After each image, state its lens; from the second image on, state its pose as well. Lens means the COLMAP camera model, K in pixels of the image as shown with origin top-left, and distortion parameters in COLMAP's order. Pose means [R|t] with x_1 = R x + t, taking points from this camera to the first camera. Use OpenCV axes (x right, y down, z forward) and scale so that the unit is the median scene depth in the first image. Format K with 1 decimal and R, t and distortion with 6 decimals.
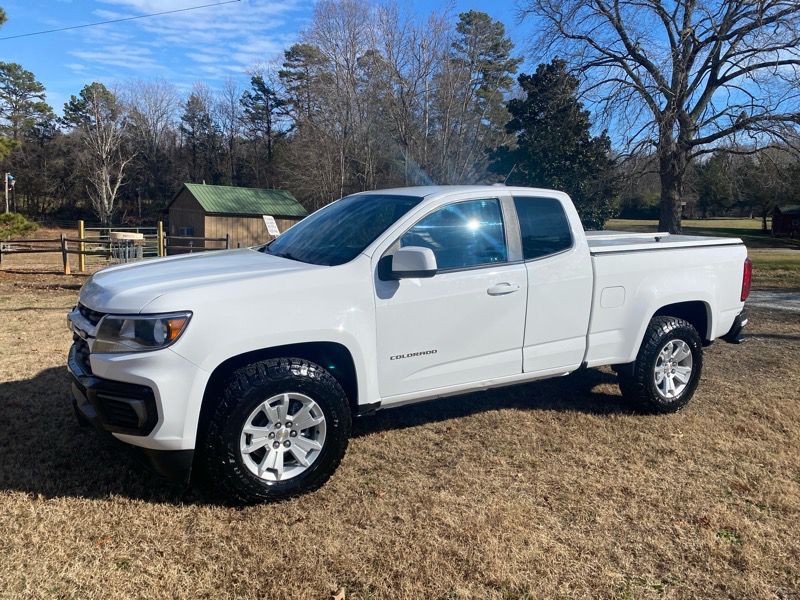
lens RADIAL K [[609.8, 0, 401.5], [0, 609.8, 294.3], [0, 0, 1]] dist [0.033239, -0.027247]
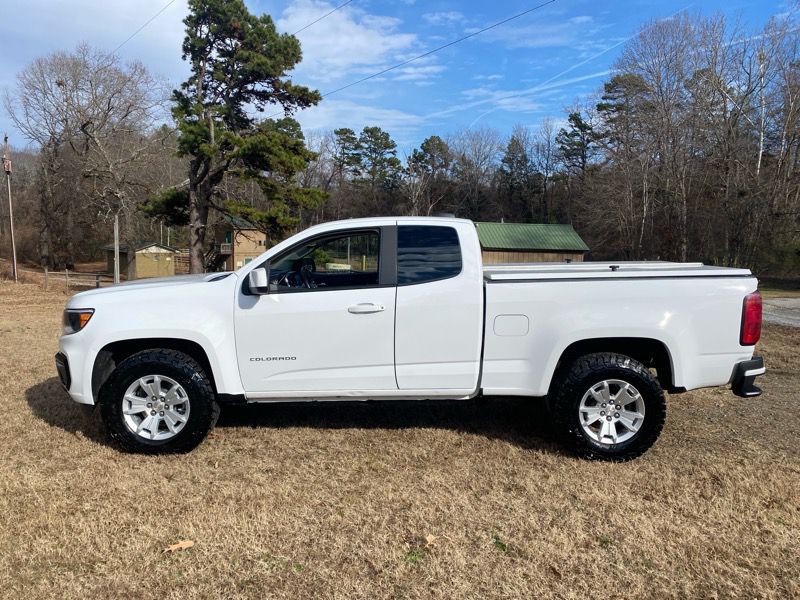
lens RADIAL K [[609.8, 0, 401.8], [0, 609.8, 305.7], [0, 0, 1]] dist [0.033239, -0.027247]
pose [[0.864715, 0.041069, -0.500582, 0.563165], [-0.060667, 0.997895, -0.022928, 0.005221], [0.498586, 0.050195, 0.865386, 0.057243]]
